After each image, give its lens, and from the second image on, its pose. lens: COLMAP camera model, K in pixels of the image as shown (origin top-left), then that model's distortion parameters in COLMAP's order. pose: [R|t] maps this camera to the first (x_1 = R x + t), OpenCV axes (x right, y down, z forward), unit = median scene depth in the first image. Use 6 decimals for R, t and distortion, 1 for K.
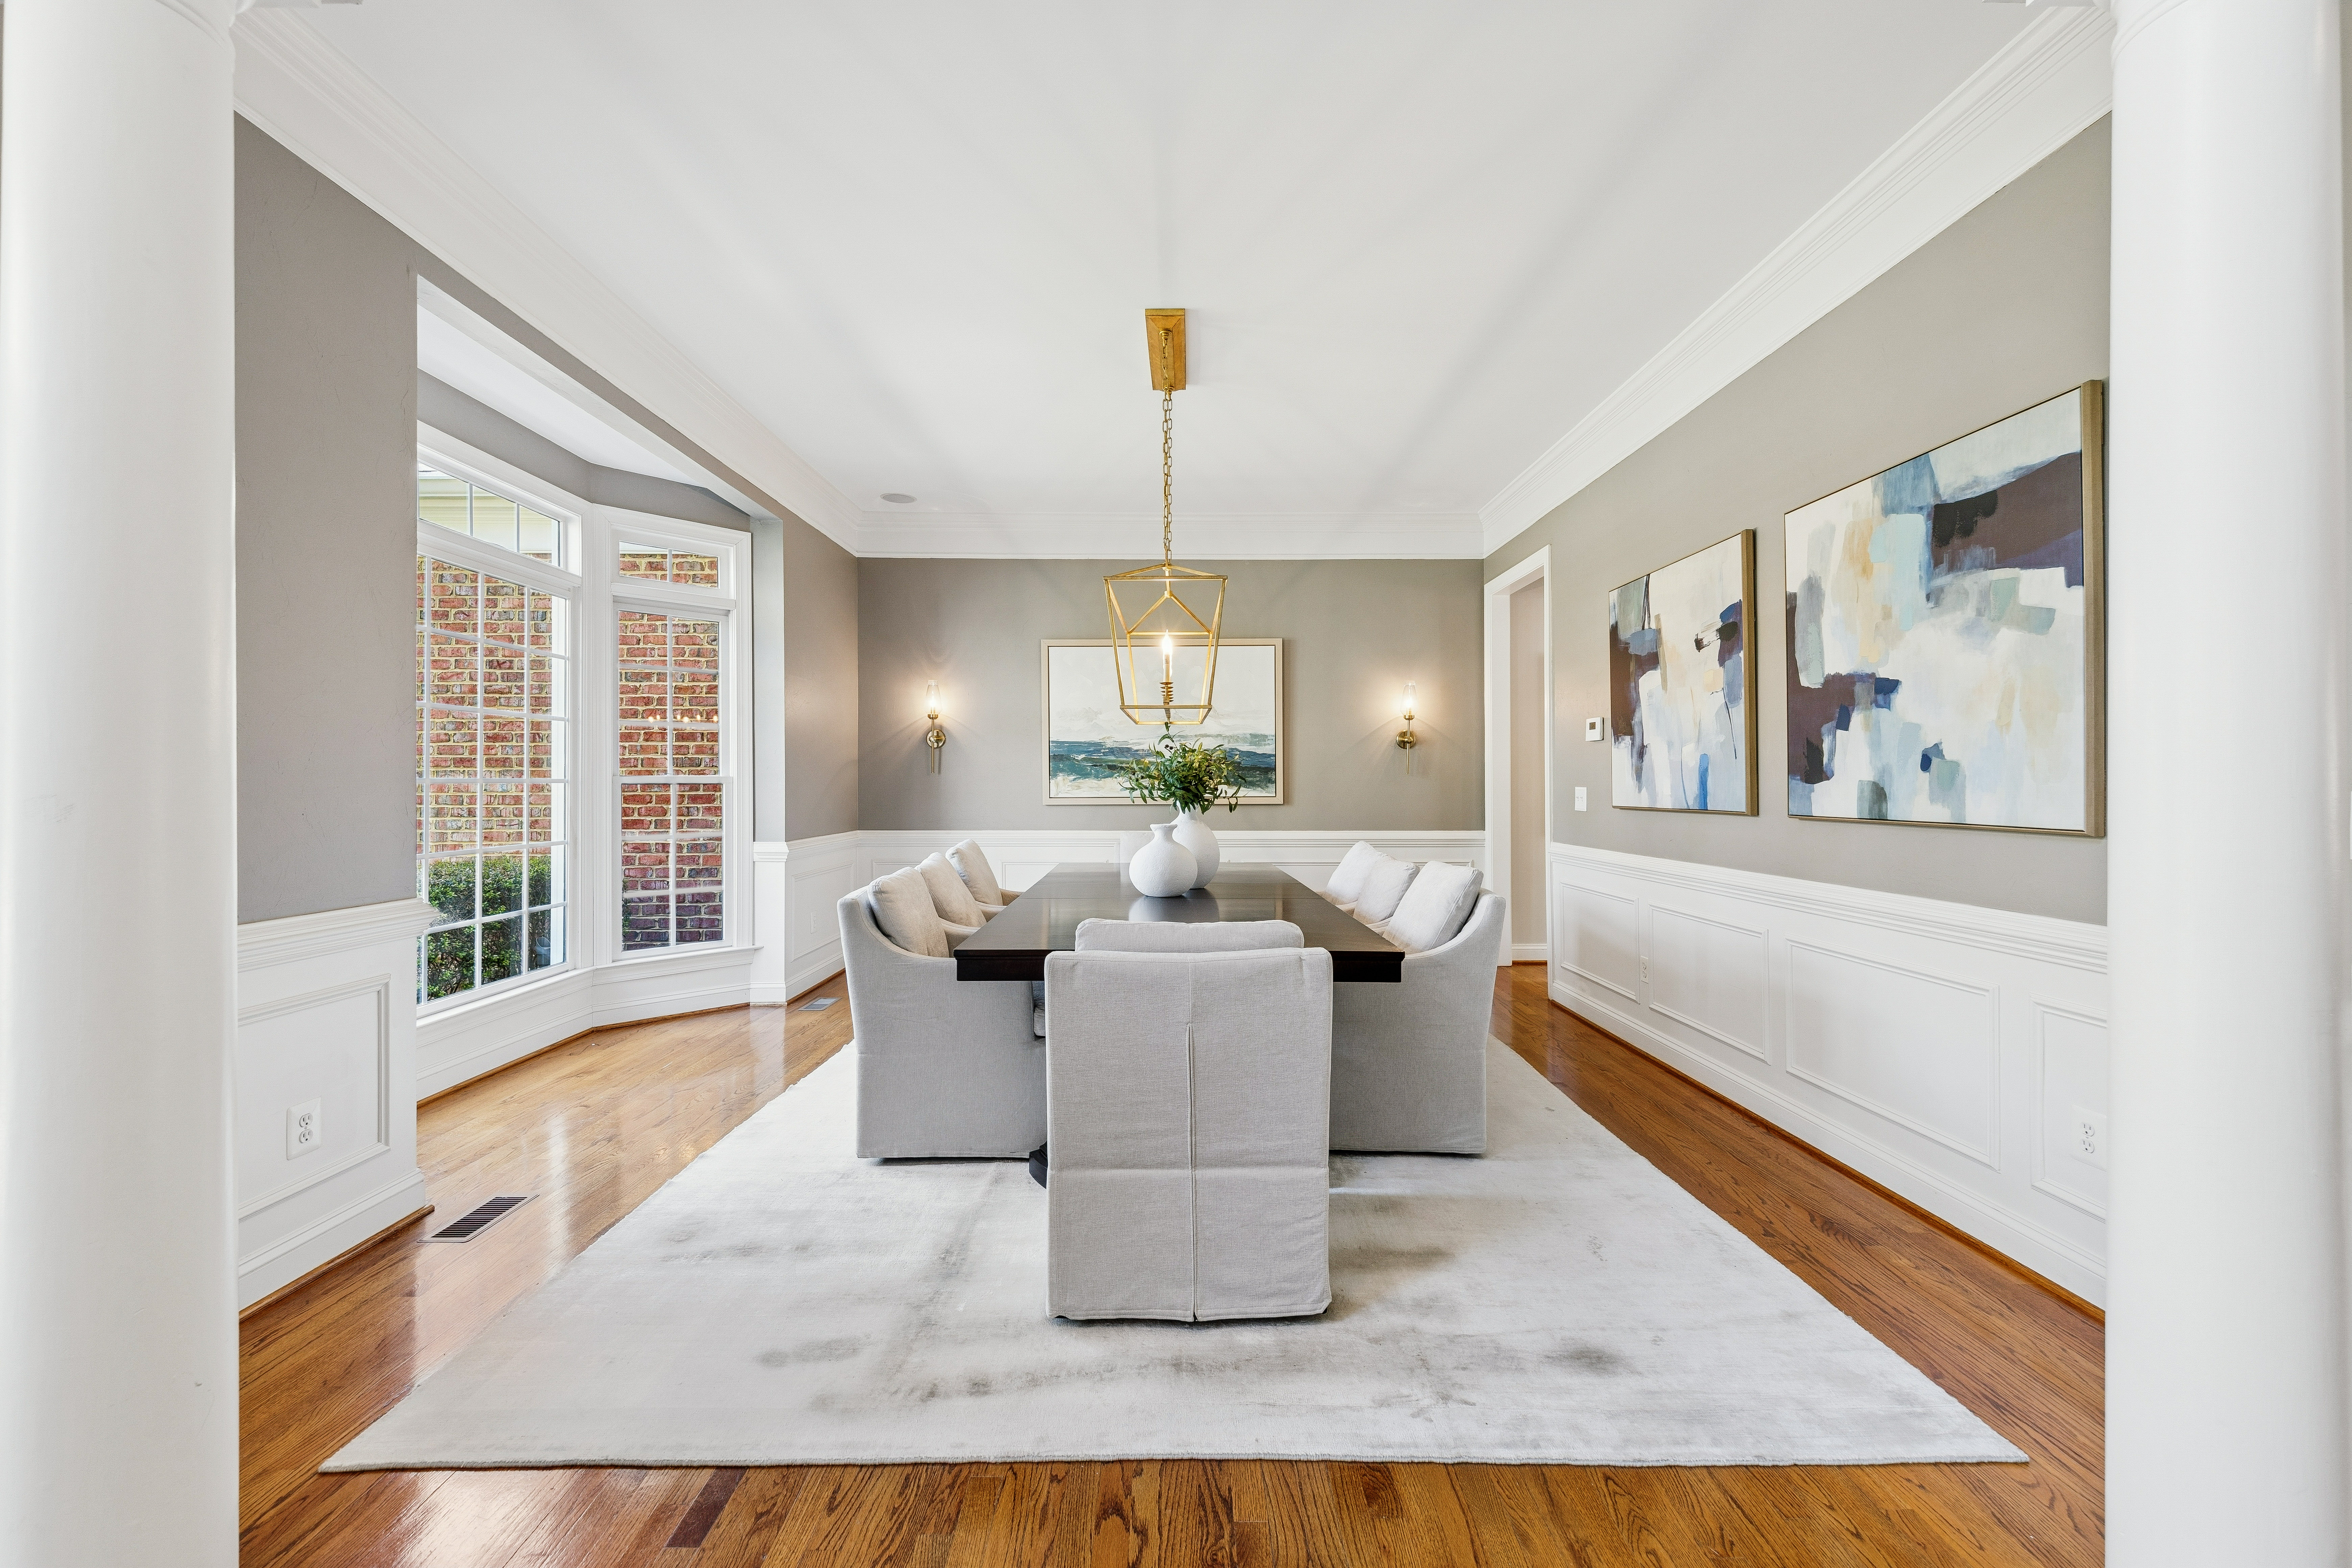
lens RADIAL K [[915.8, 0, 1194.6], [0, 915.8, 779.9], [0, 0, 1]] dist [0.001251, -0.001157]
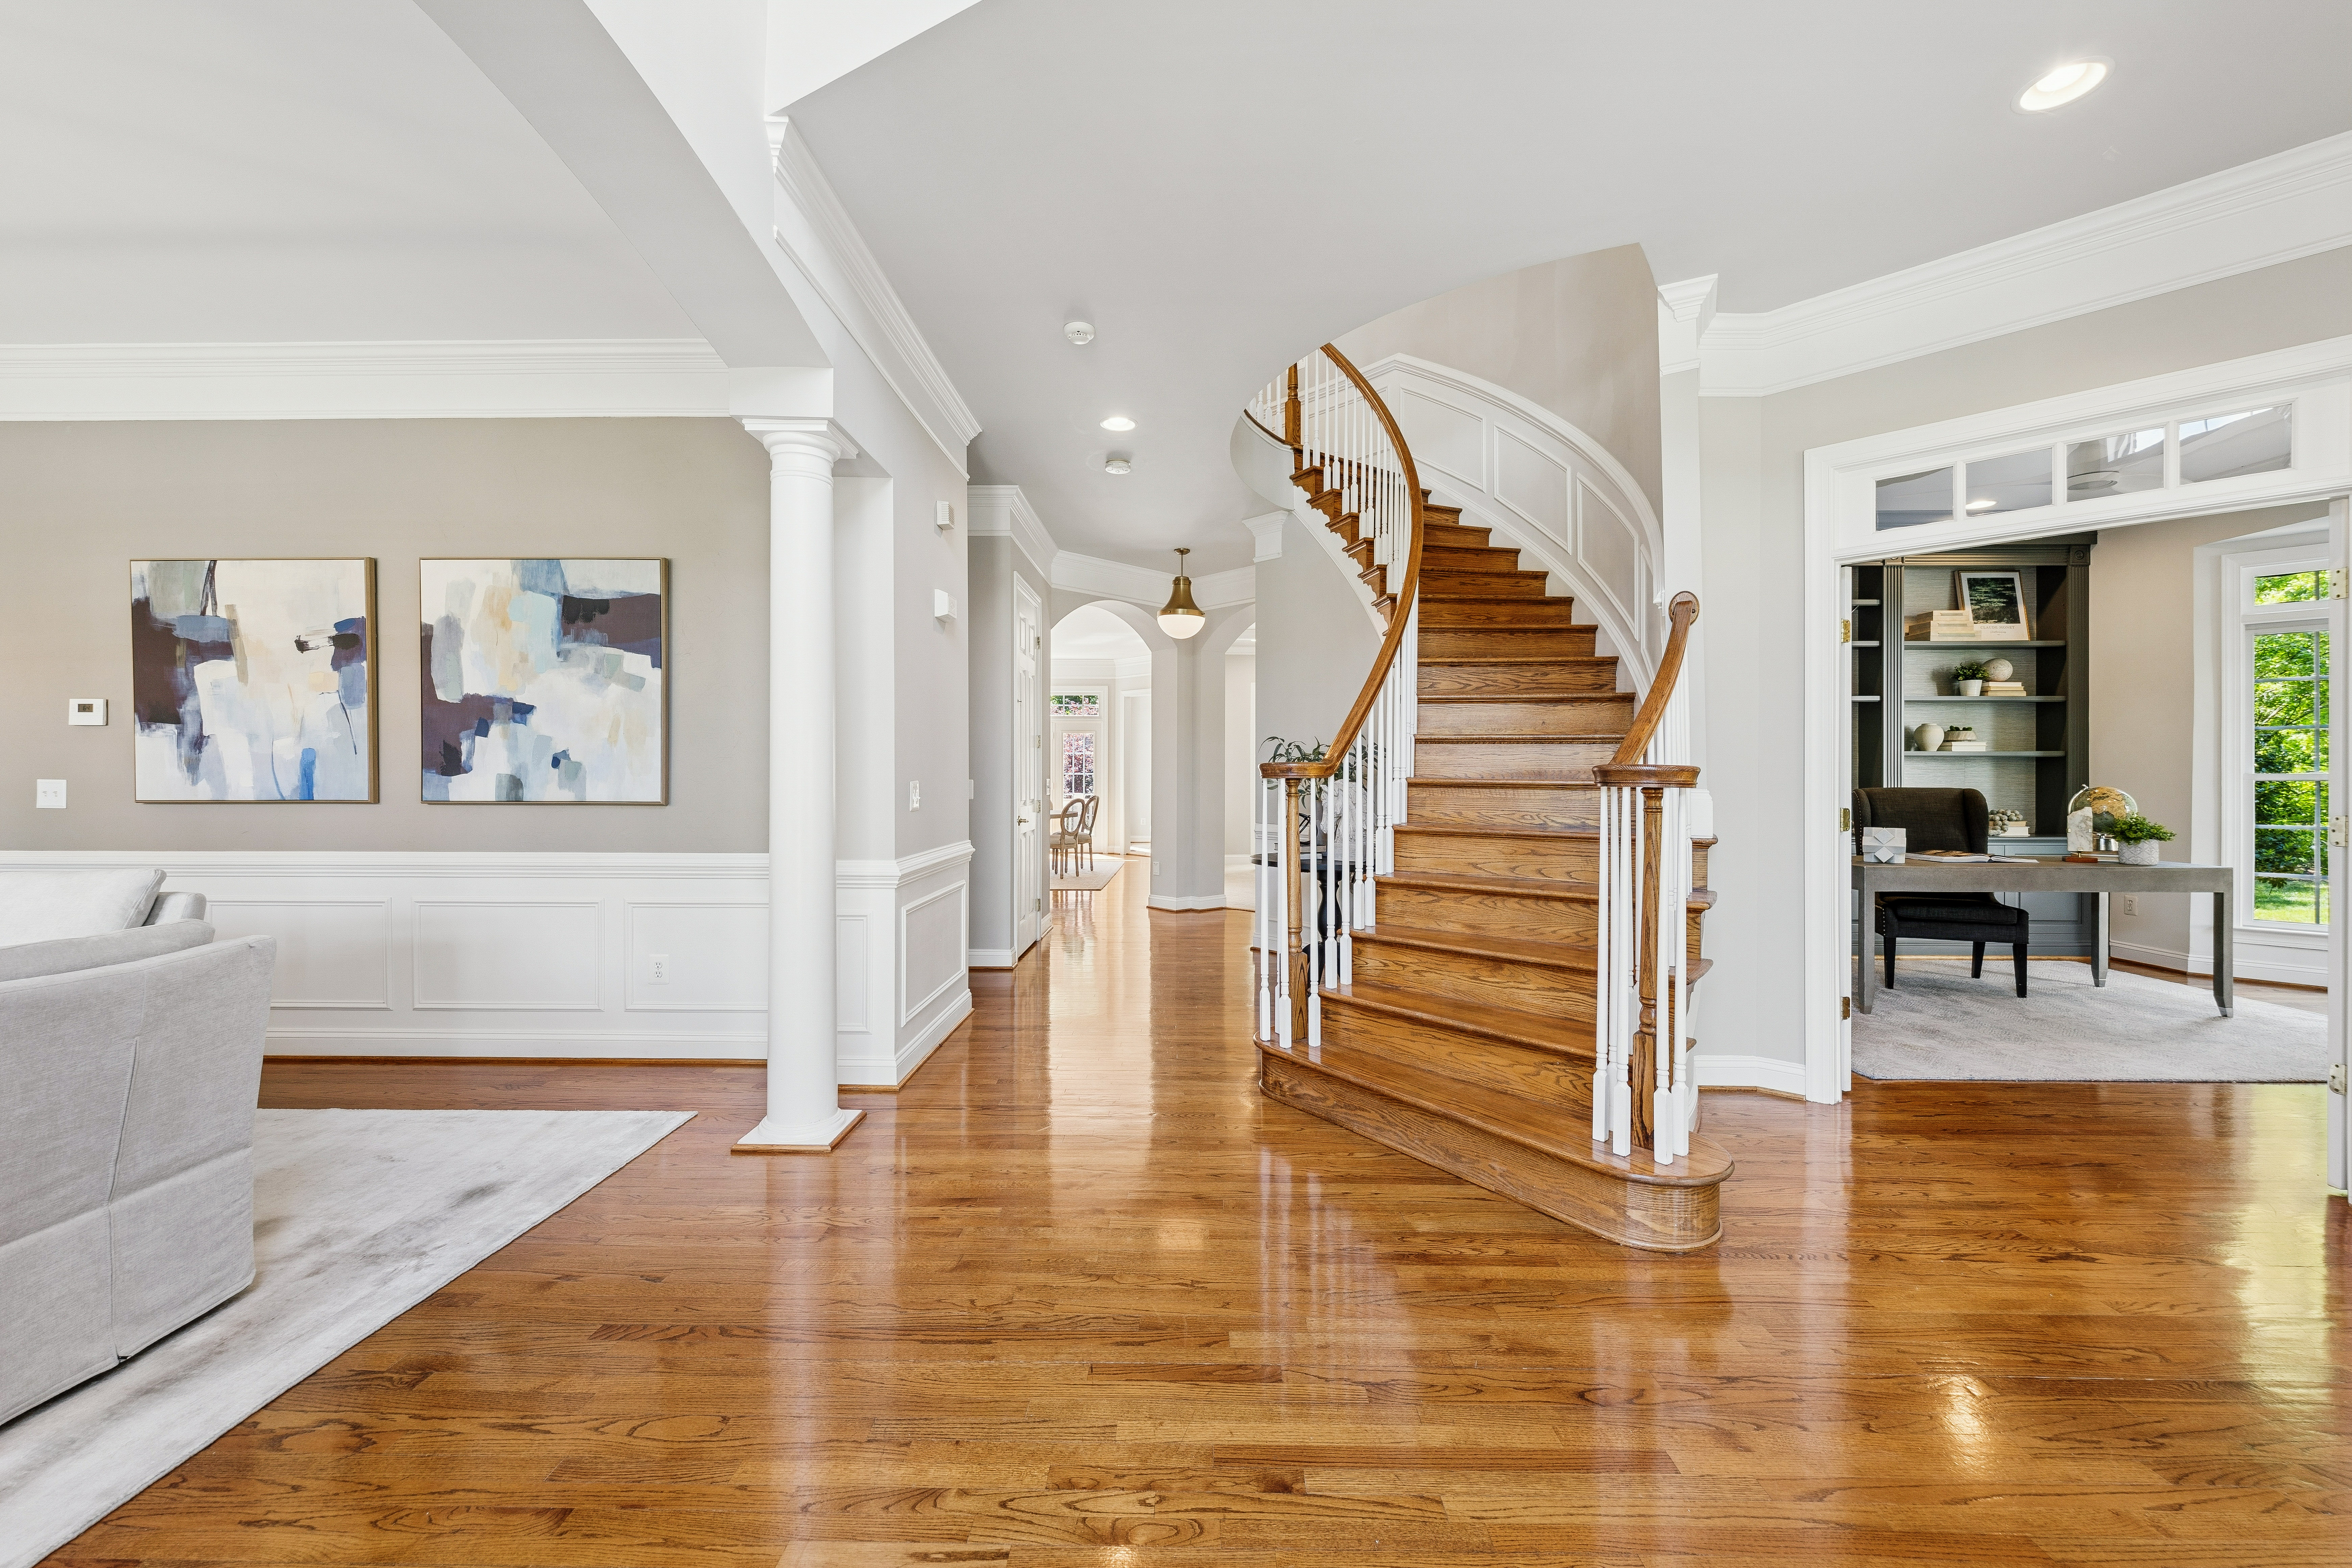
lens RADIAL K [[915.8, 0, 1196.2], [0, 915.8, 777.8], [0, 0, 1]] dist [0.001251, -0.001157]
pose [[0.000261, -0.005348, 0.999986, -0.682010], [-0.005737, 0.999969, 0.005350, -0.007158], [-0.999984, -0.005739, 0.000230, -0.059566]]
